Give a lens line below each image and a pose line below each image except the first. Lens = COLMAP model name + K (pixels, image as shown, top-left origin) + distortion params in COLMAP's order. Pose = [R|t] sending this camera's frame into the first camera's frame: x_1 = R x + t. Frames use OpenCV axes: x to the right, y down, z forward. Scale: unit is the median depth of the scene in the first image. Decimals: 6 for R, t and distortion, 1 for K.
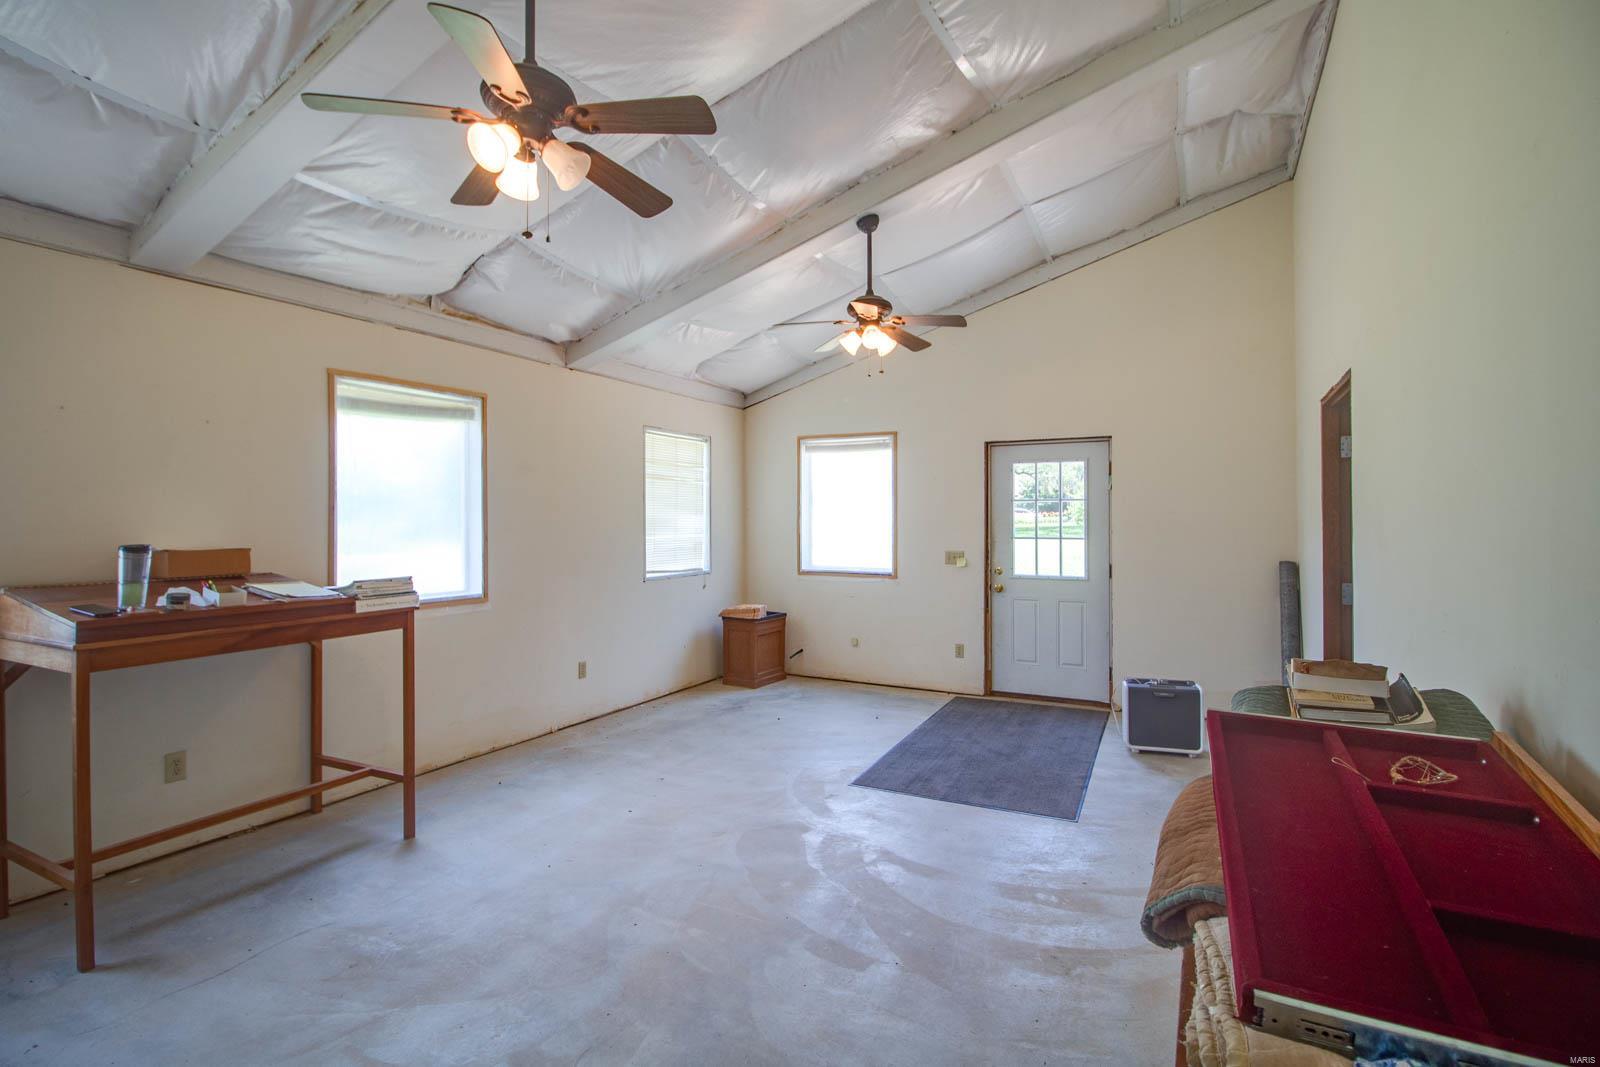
lens RADIAL K [[748.4, 0, 803.5], [0, 748.4, 522.0], [0, 0, 1]] dist [0.000880, -0.000174]
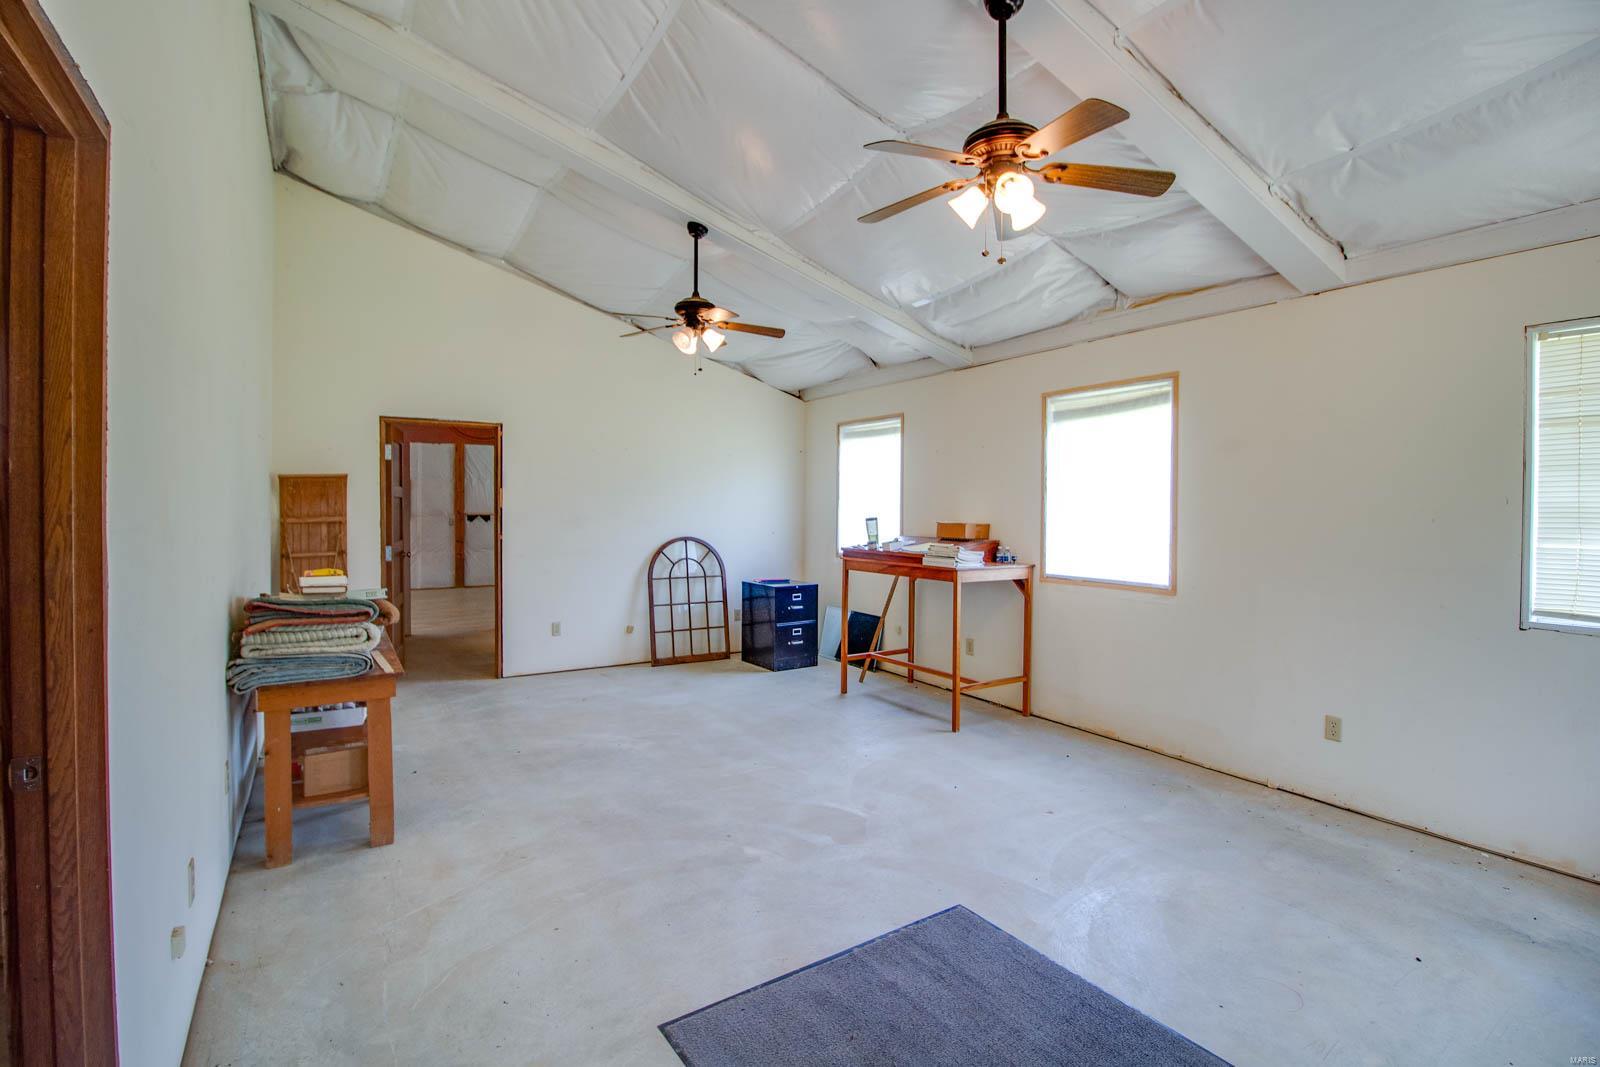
lens RADIAL K [[748.4, 0, 793.5], [0, 748.4, 525.9], [0, 0, 1]] dist [0.000880, -0.000174]
pose [[-0.497166, 0.020157, -0.867421, 0.734690], [-0.007996, 0.999581, 0.027811, -0.002445], [0.867619, 0.020763, -0.496796, 1.247629]]
